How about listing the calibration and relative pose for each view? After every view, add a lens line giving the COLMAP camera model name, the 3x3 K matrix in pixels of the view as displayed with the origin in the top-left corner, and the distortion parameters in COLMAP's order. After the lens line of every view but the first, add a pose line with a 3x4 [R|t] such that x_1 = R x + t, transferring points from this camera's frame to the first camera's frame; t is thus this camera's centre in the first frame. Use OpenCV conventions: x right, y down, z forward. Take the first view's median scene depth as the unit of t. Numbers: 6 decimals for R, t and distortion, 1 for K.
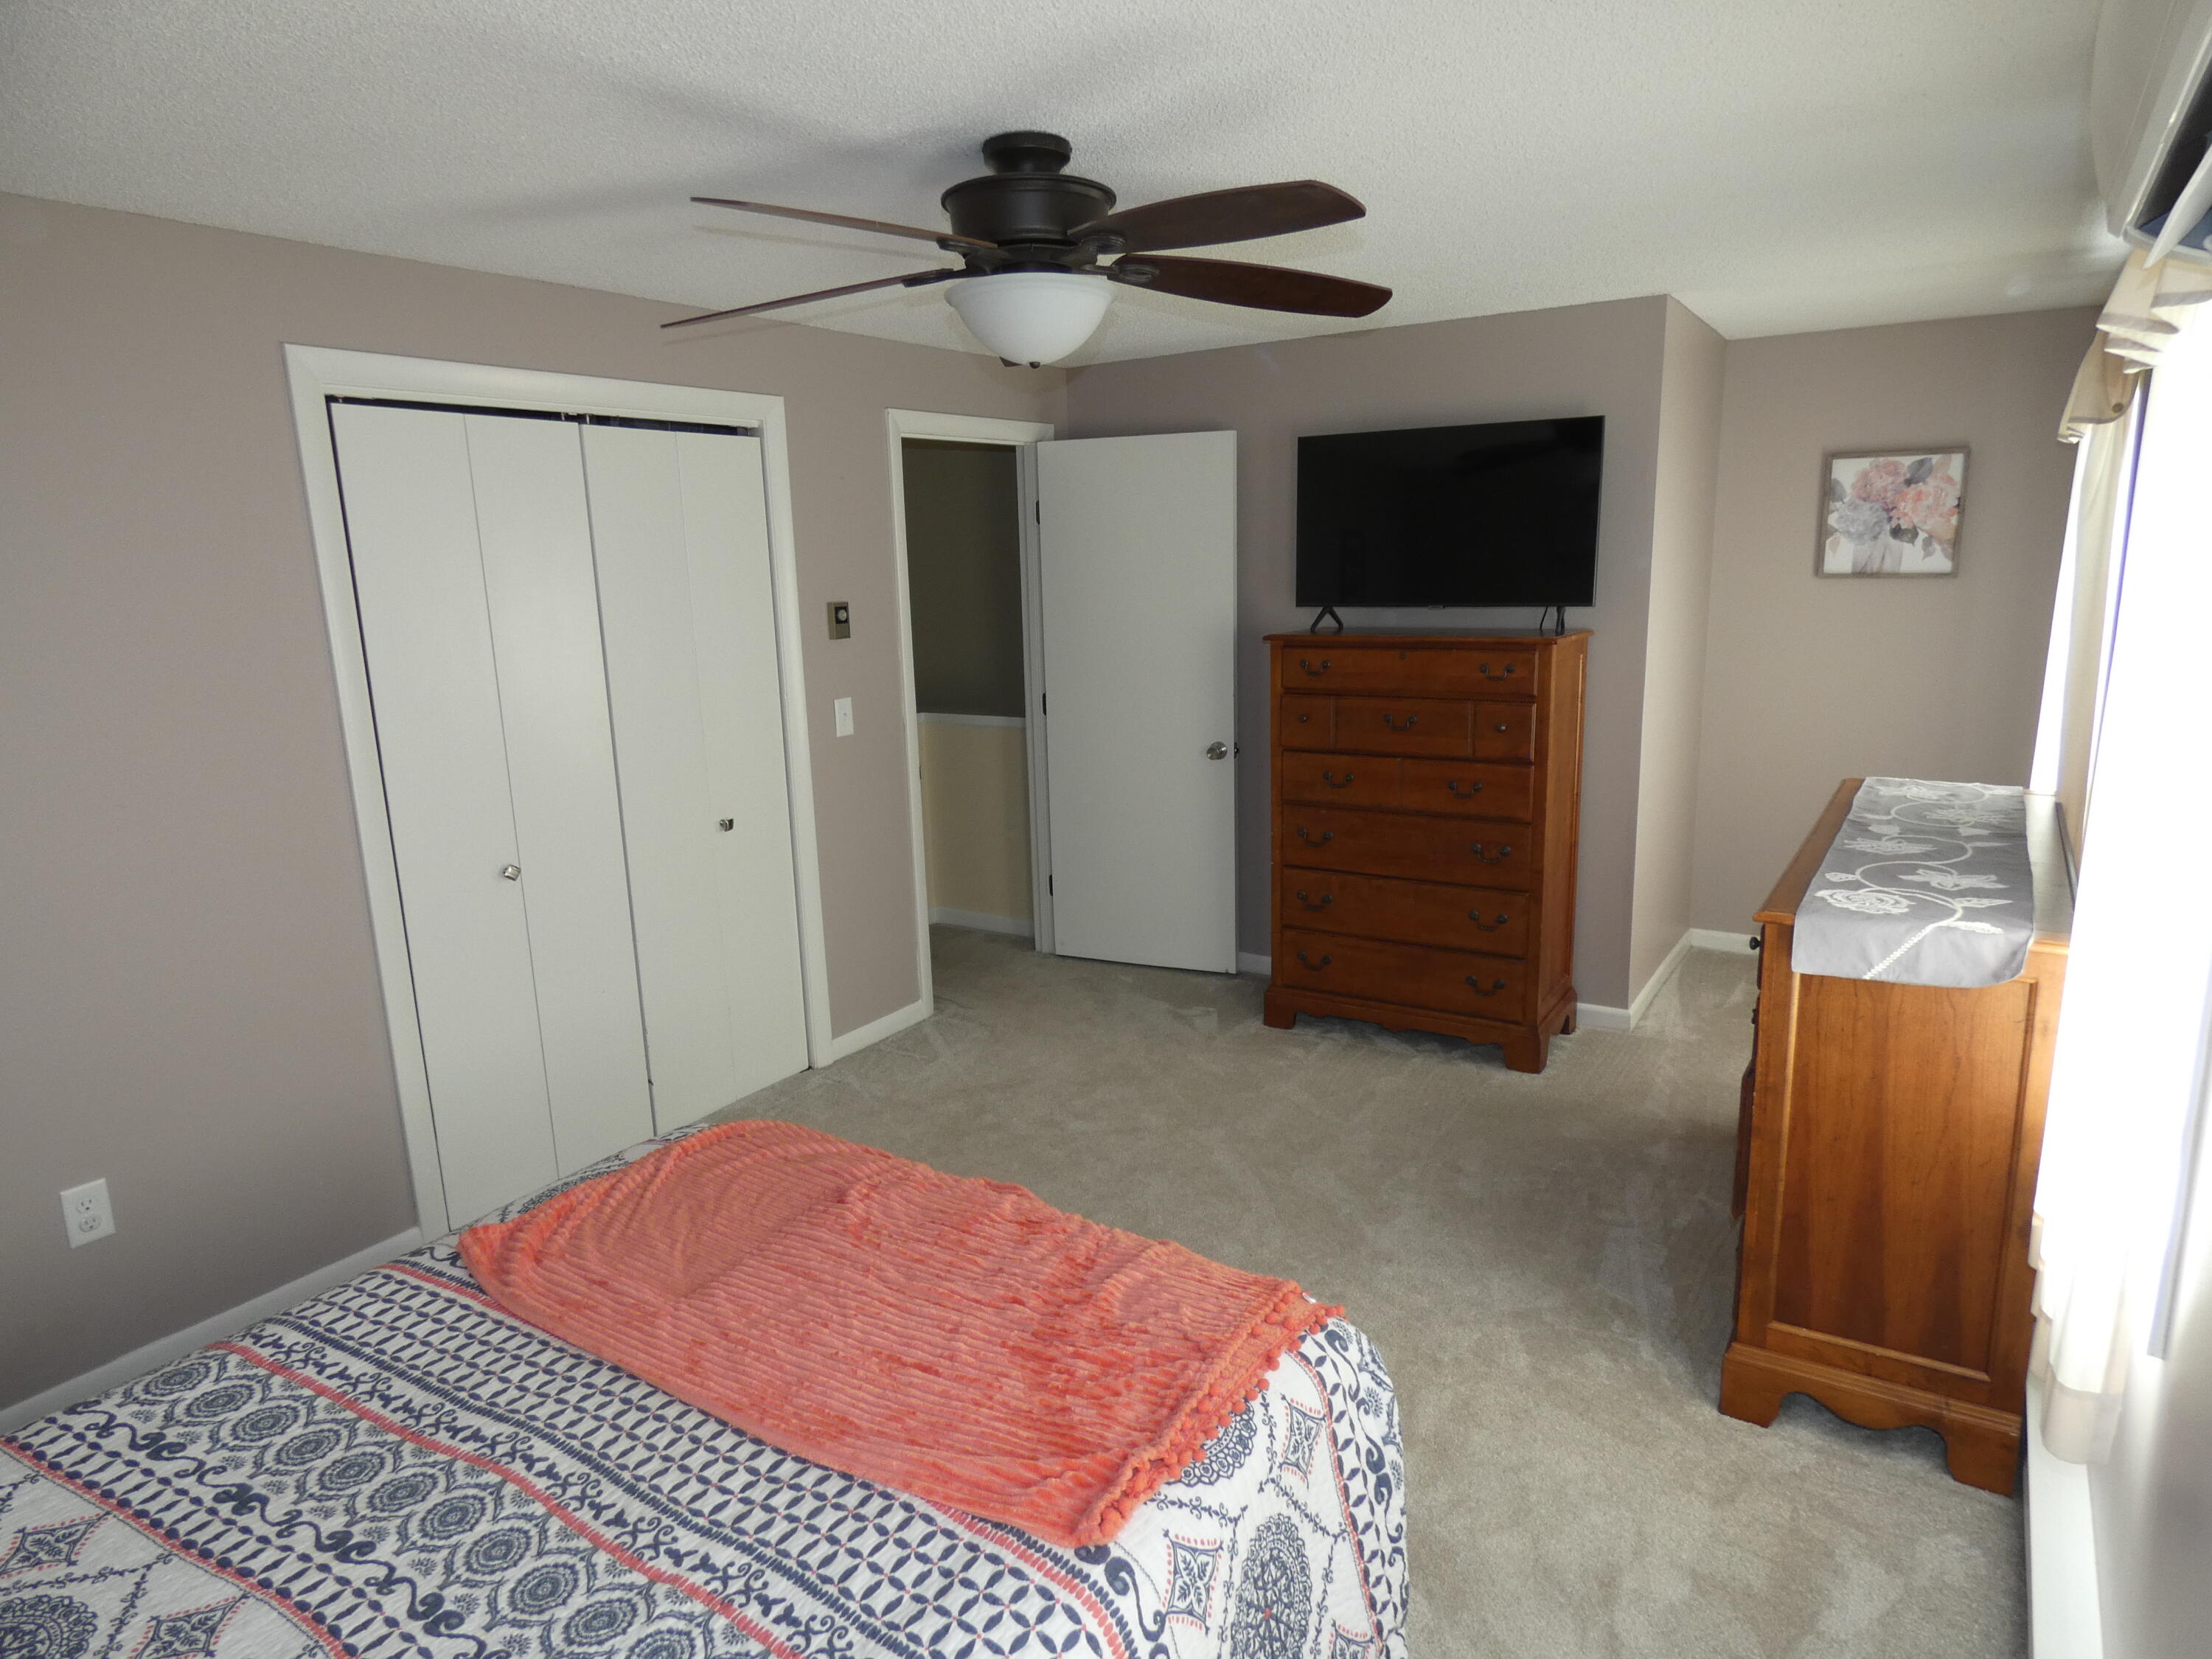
lens RADIAL K [[1269.5, 0, 1106.0], [0, 1269.5, 829.5], [0, 0, 1]] dist [0.001053, 0.002066]
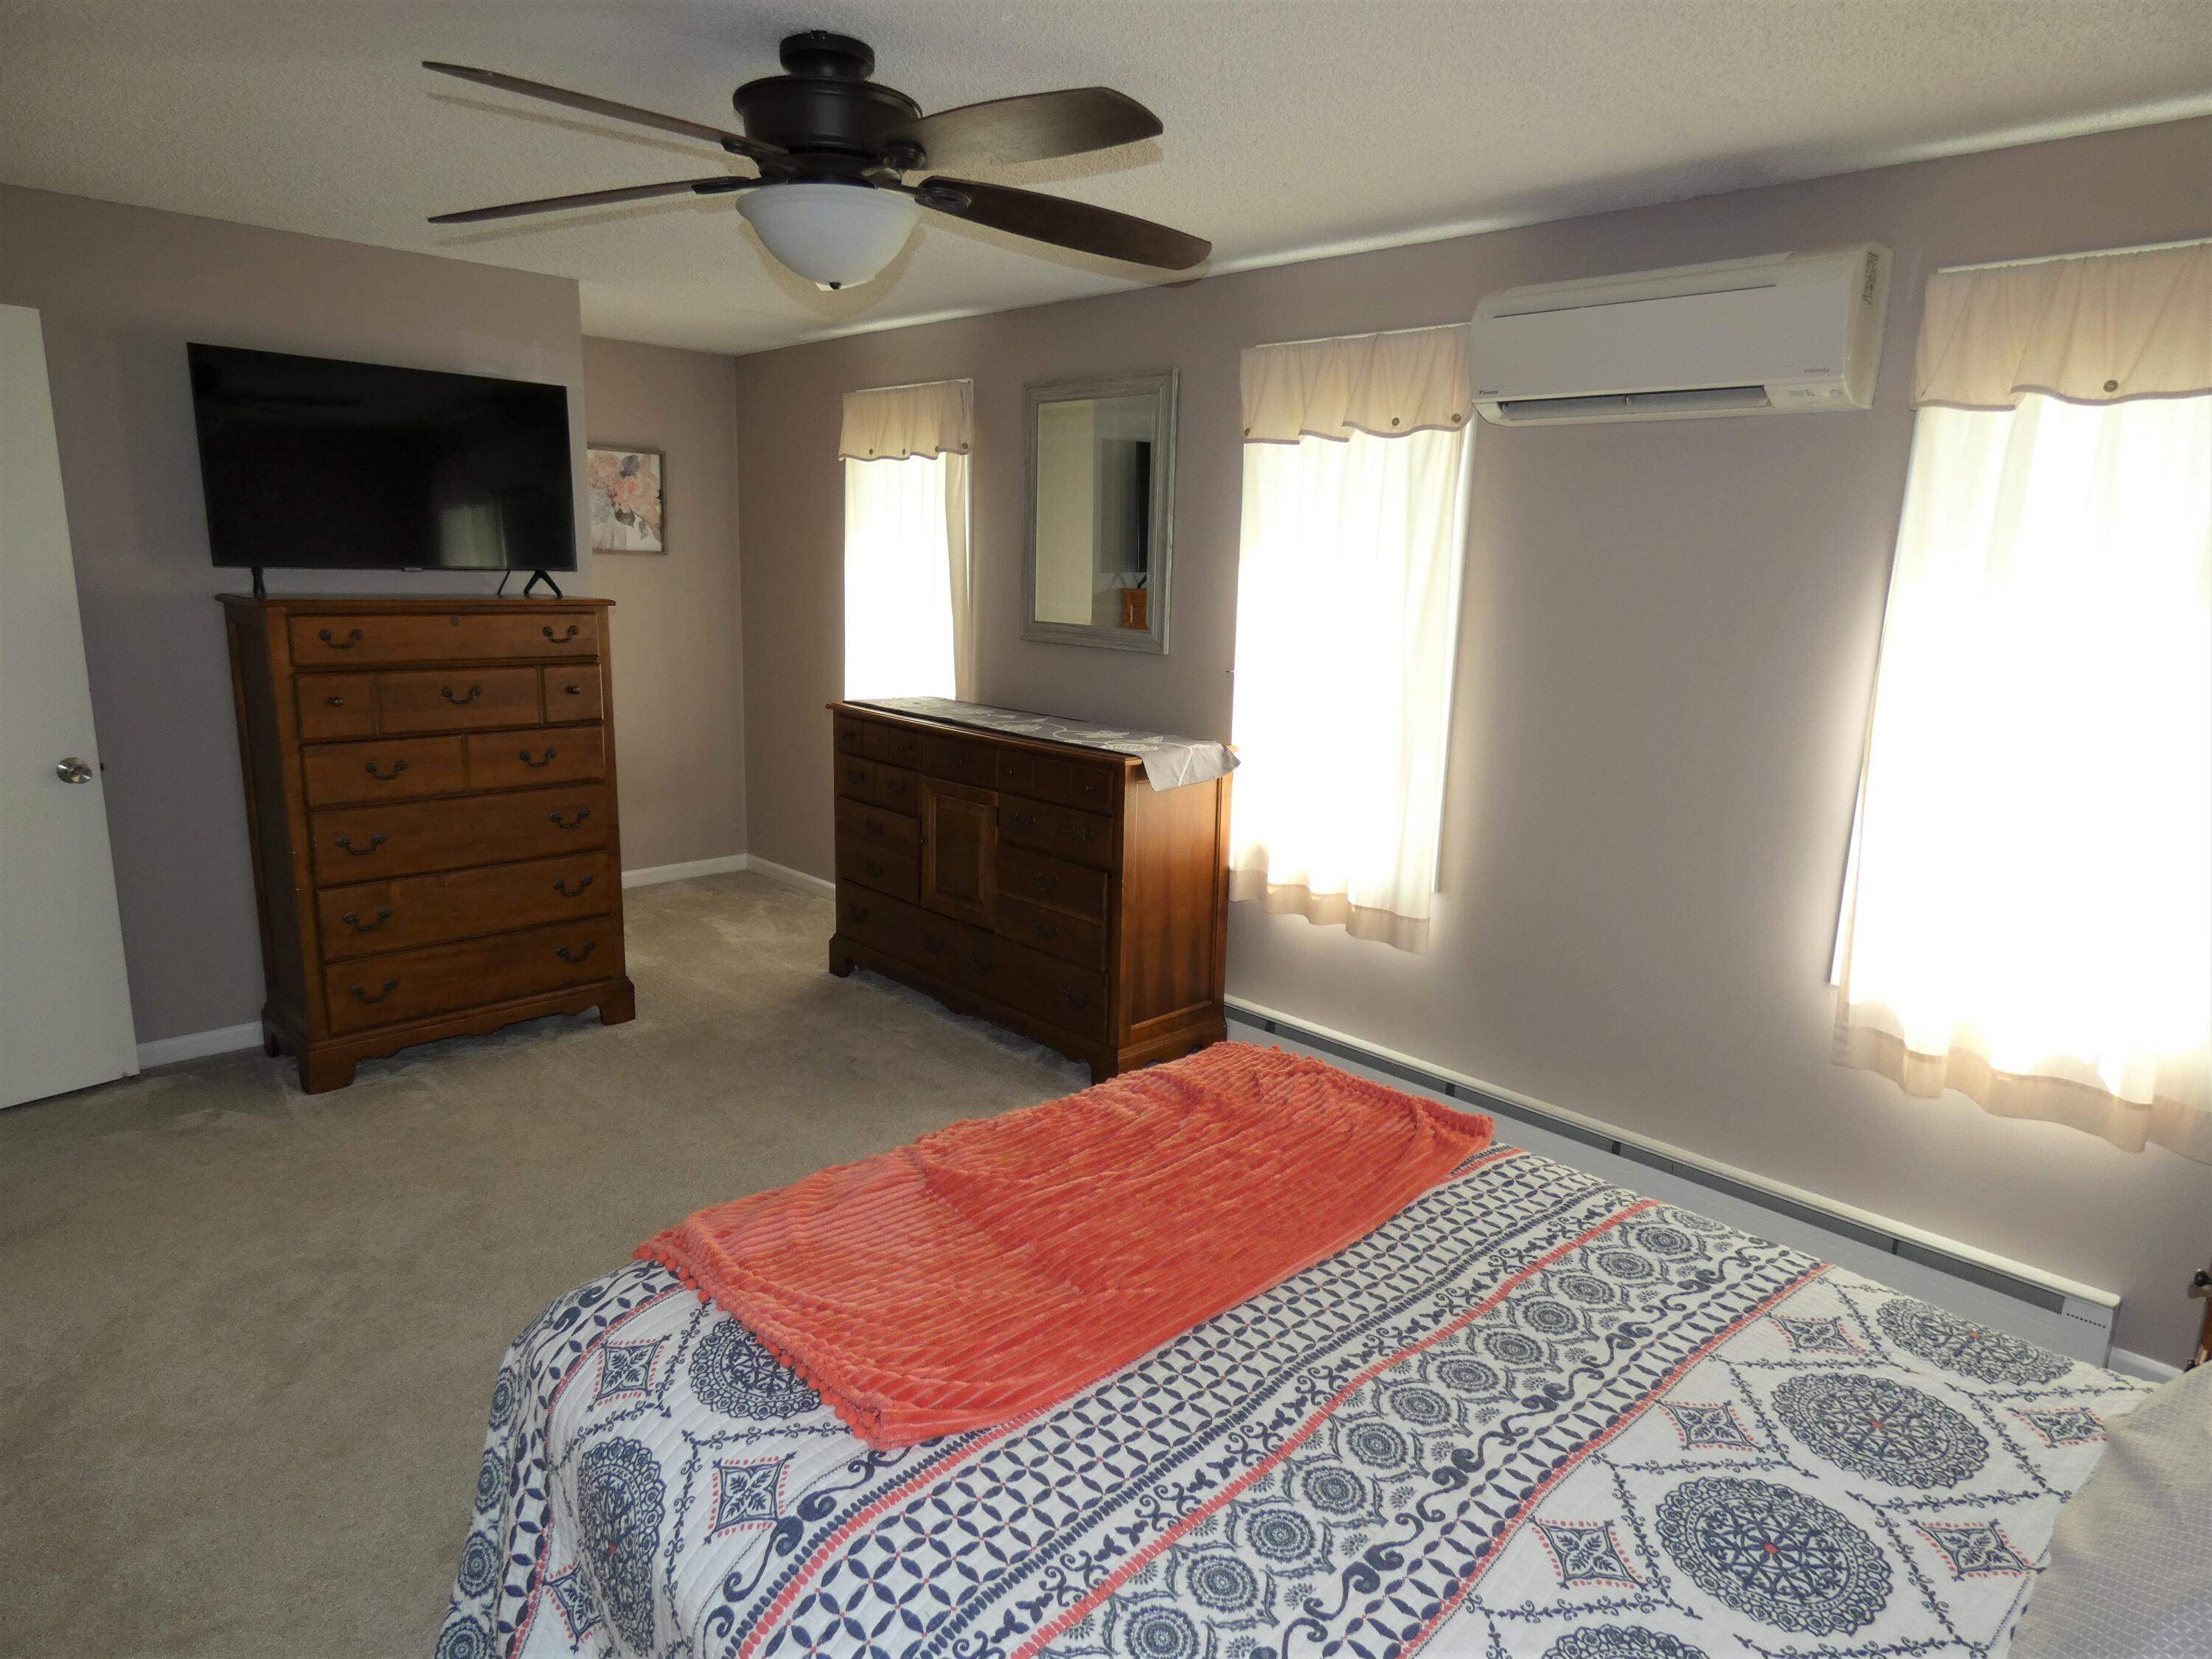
lens RADIAL K [[1256.7, 0, 1106.0], [0, 1256.7, 829.5], [0, 0, 1]] dist [0.004052, 0.000834]
pose [[0.276832, -0.176450, 0.944579, -0.507012], [0.169712, 0.976521, 0.132679, -0.031262], [-0.945813, 0.123577, 0.300278, 0.305269]]
